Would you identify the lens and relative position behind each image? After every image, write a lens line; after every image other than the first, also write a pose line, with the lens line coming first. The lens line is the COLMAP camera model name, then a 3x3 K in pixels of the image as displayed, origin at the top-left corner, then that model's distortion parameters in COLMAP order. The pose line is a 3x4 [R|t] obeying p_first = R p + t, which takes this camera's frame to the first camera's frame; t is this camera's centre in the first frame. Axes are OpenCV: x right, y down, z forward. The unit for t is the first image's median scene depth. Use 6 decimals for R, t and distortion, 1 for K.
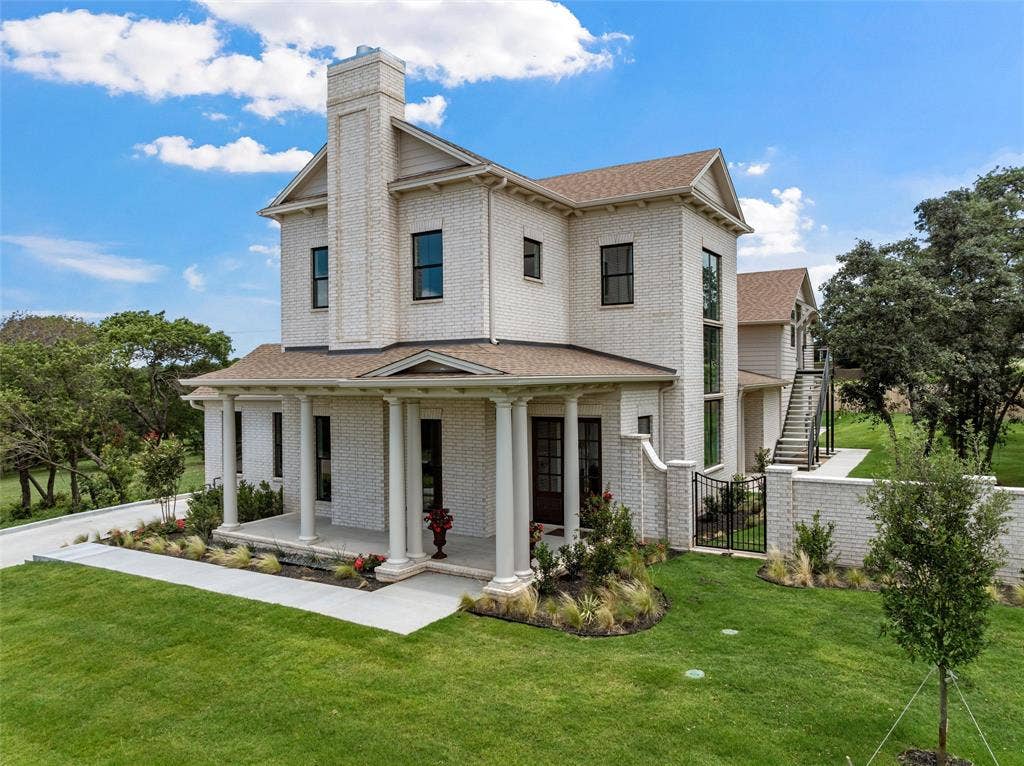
lens RADIAL K [[744.7, 0, 516.3], [0, 744.7, 381.3], [0, 0, 1]] dist [-0.046619, 0.014902]
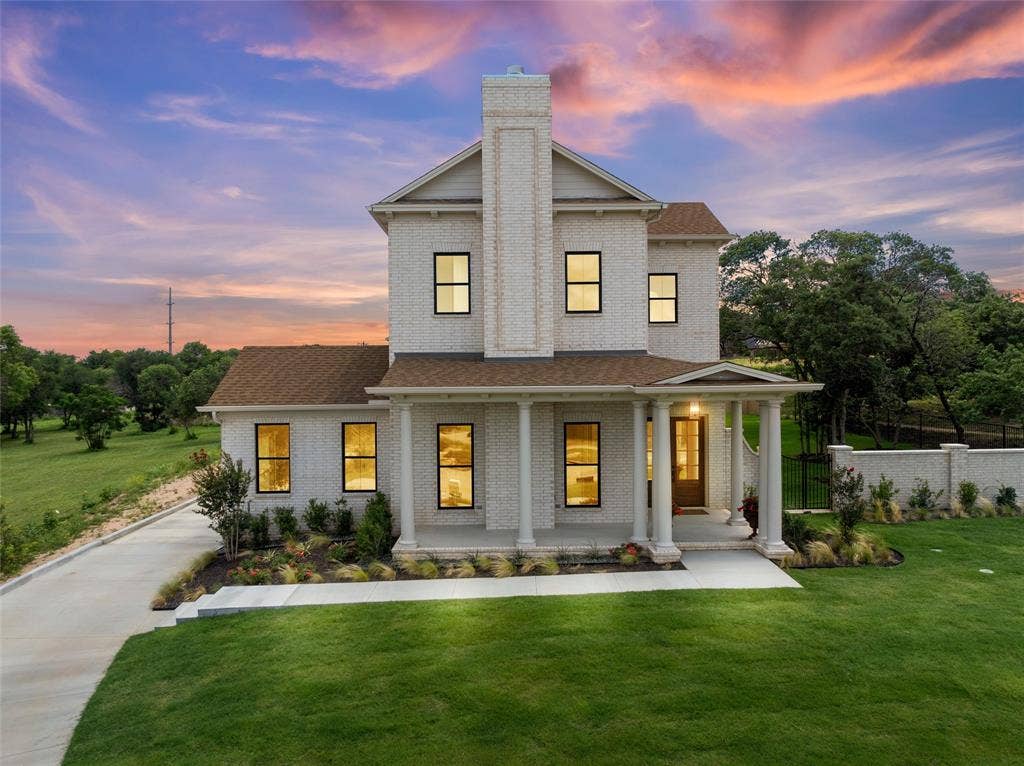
lens RADIAL K [[744.7, 0, 512.2], [0, 744.7, 383.0], [0, 0, 1]] dist [-0.046619, 0.014902]
pose [[0.837083, -0.005738, 0.547045, -0.826047], [0.006427, 0.999979, 0.000654, -0.008355], [-0.547038, 0.002969, 0.837103, 0.140213]]
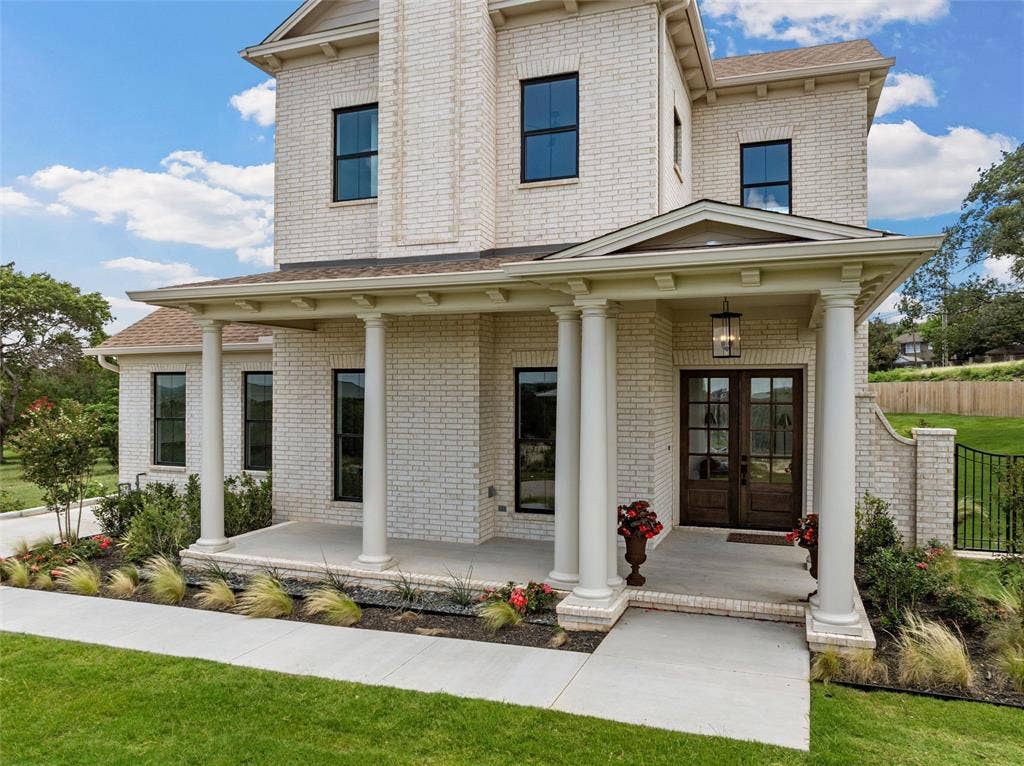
lens RADIAL K [[744.7, 0, 516.3], [0, 744.7, 399.5], [0, 0, 1]] dist [-0.046619, 0.014902]
pose [[0.979469, 0.011666, 0.201259, -0.279291], [-0.011661, 0.999931, -0.001212, 0.081436], [-0.201260, -0.001160, 0.979537, 0.385000]]
